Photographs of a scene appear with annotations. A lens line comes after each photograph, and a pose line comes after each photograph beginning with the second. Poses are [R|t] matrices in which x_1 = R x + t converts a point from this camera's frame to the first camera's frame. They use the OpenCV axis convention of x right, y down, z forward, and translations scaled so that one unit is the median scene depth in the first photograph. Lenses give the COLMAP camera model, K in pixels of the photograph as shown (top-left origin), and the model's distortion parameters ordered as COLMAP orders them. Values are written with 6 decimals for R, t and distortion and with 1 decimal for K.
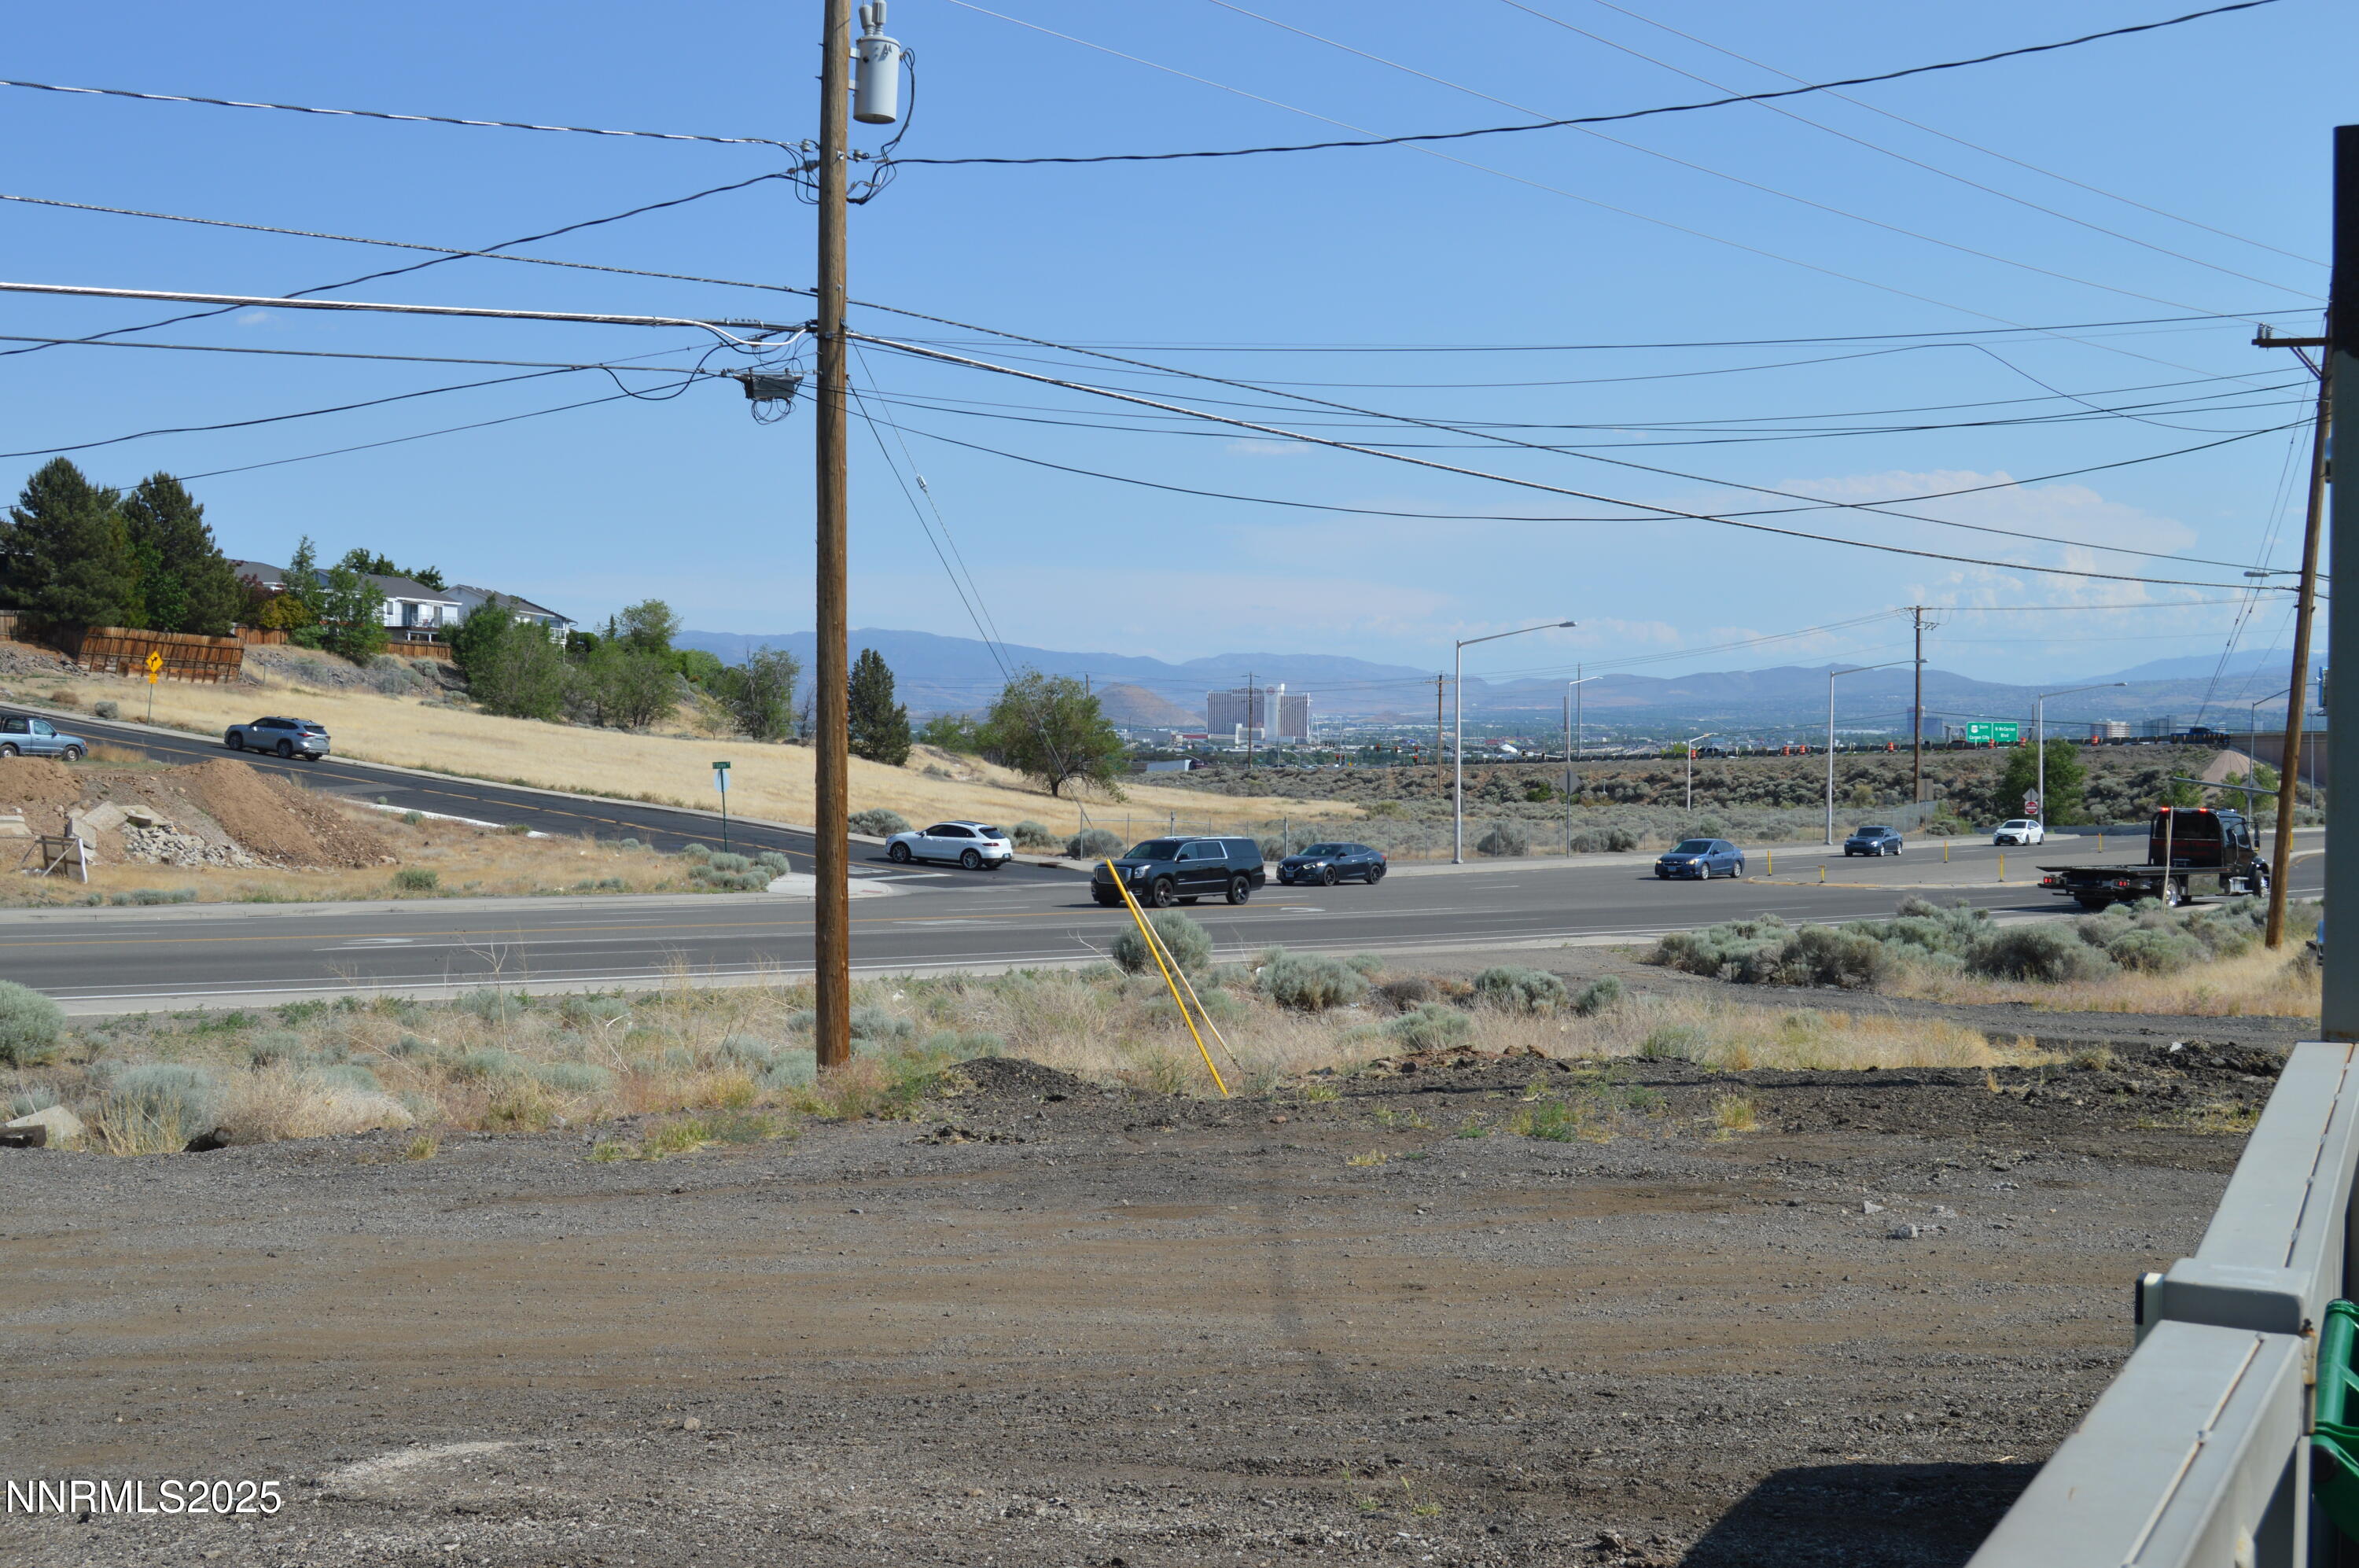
lens RADIAL K [[2534.1, 0, 1186.4], [0, 2534.1, 786.9], [0, 0, 1]] dist [-0.078285, 0.000000]
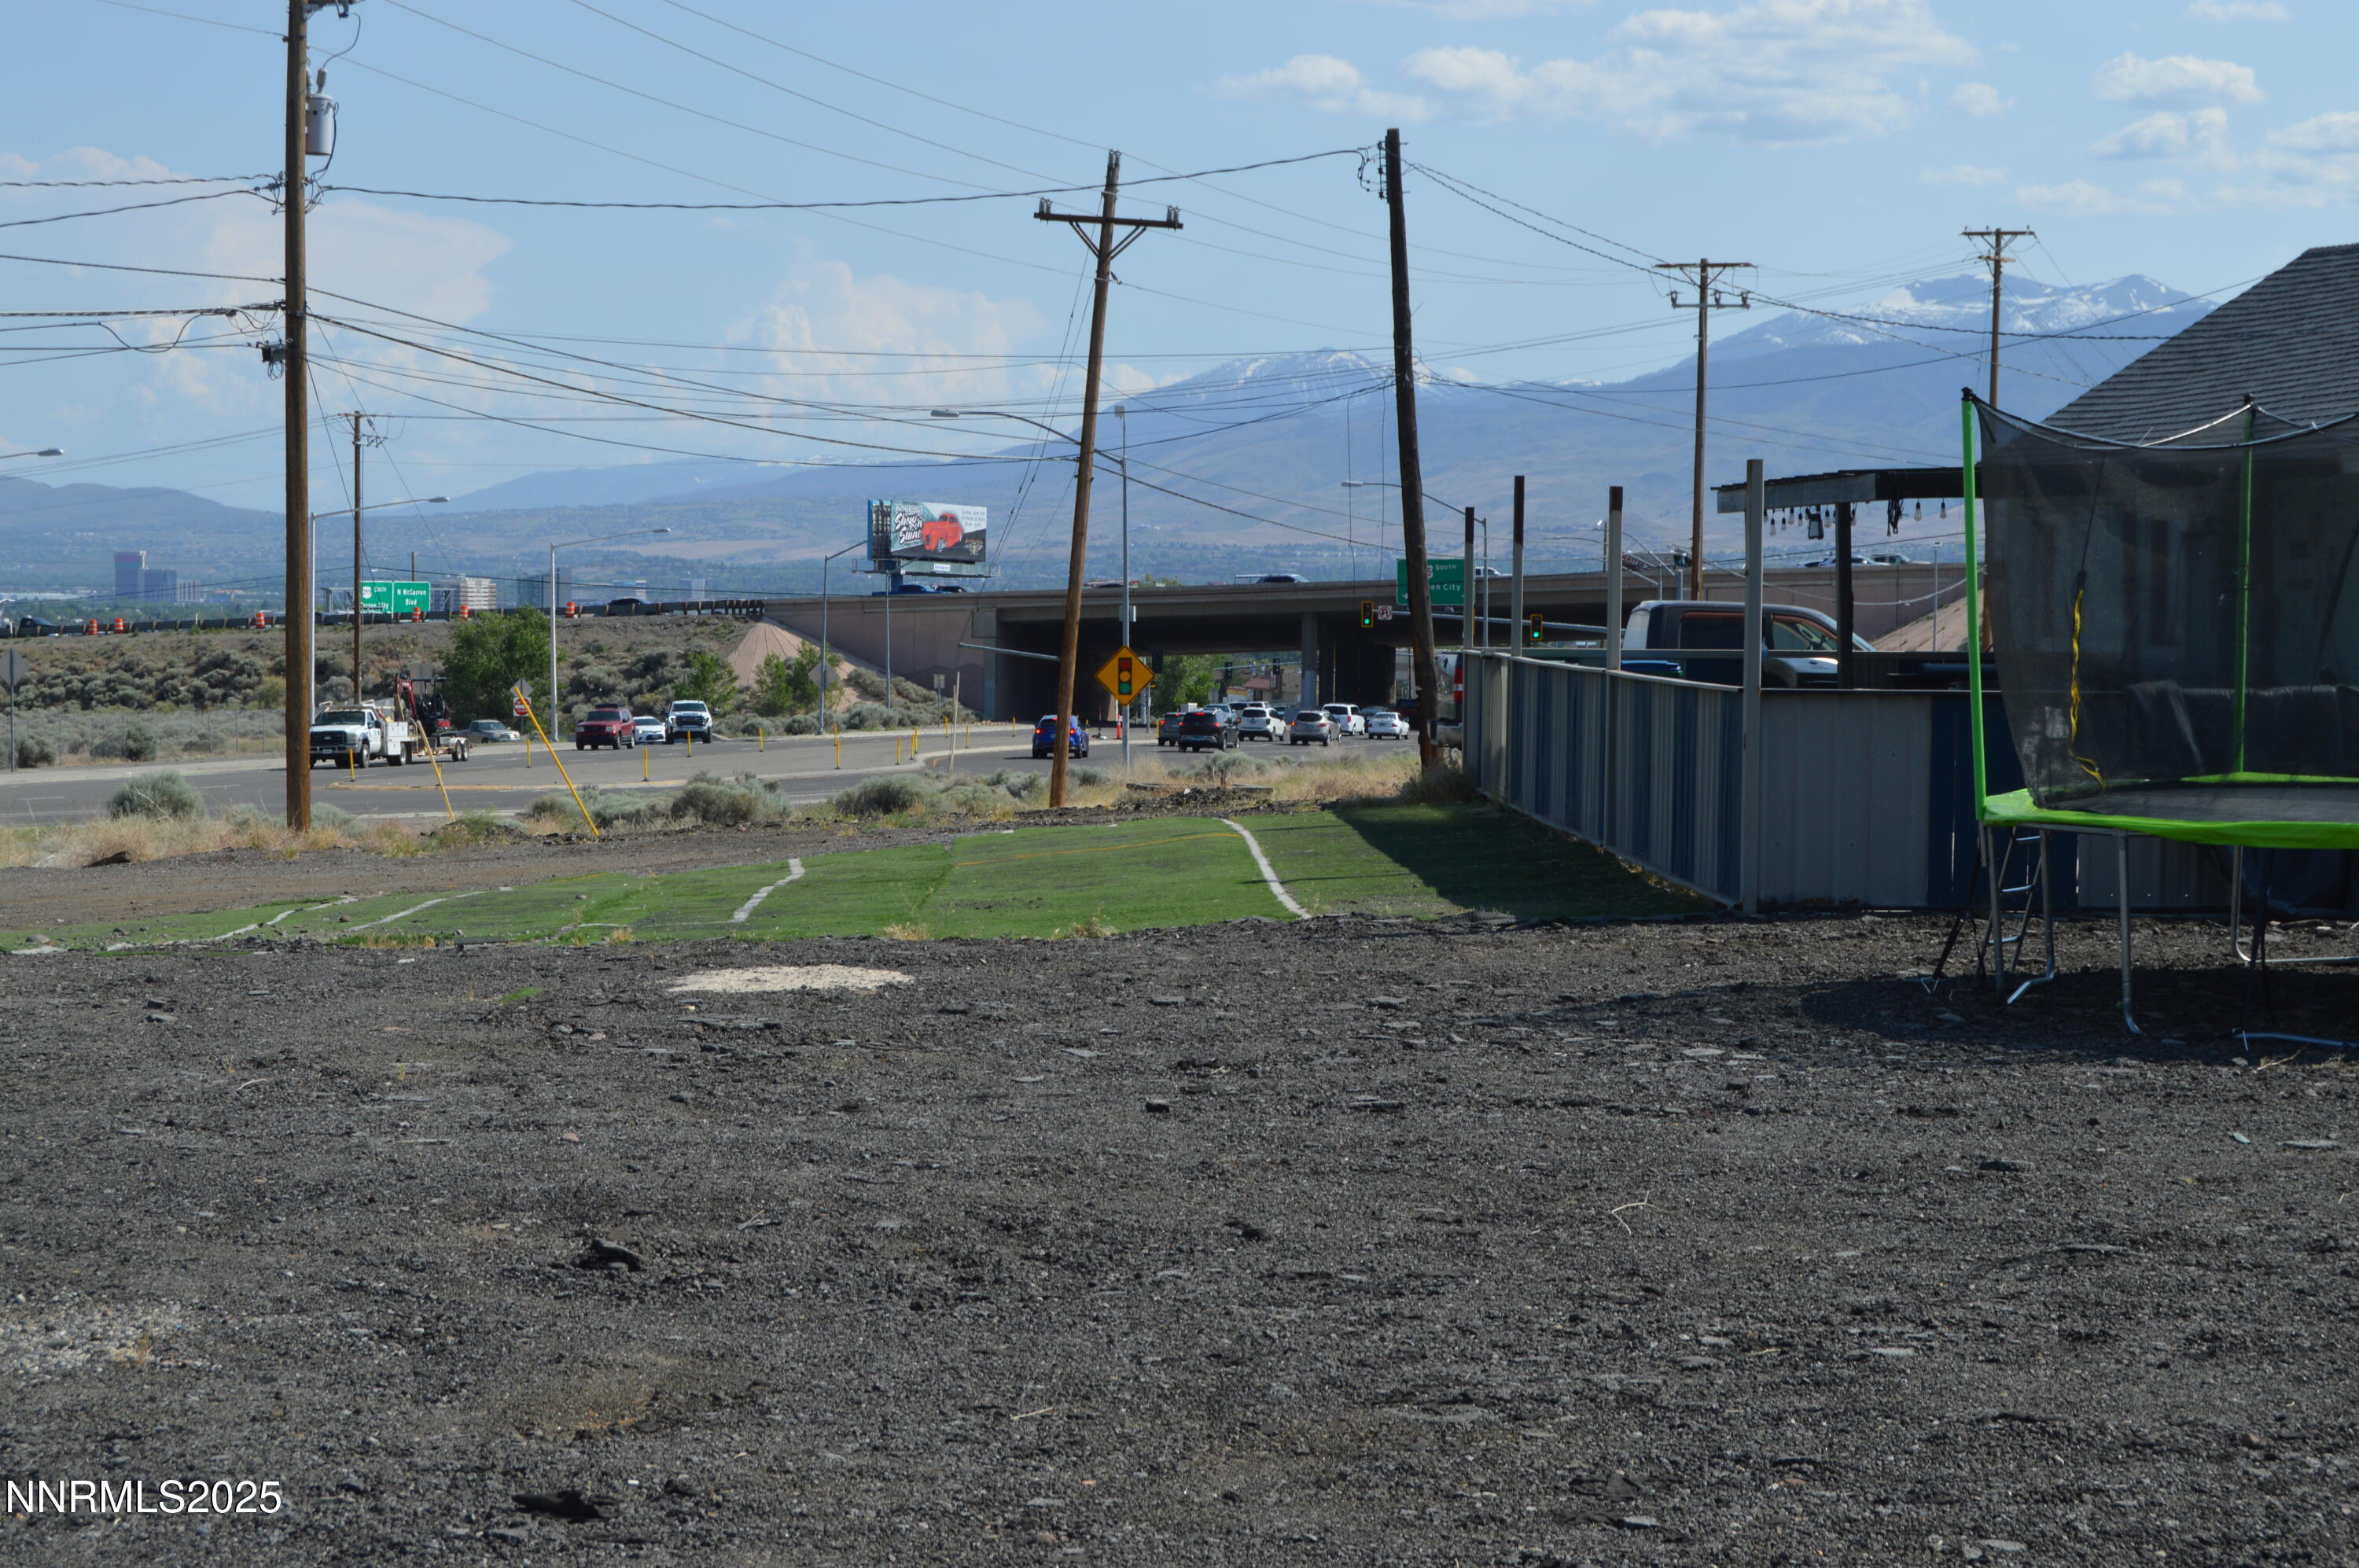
lens RADIAL K [[4443.3, 0, 1179.7], [0, 4443.3, 780.9], [0, 0, 1]] dist [0.065025, 0.000000]
pose [[0.871751, -0.020086, 0.489537, -0.083975], [0.010489, 0.999695, 0.022339, 0.002553], [-0.489837, -0.014339, 0.871696, -0.124997]]
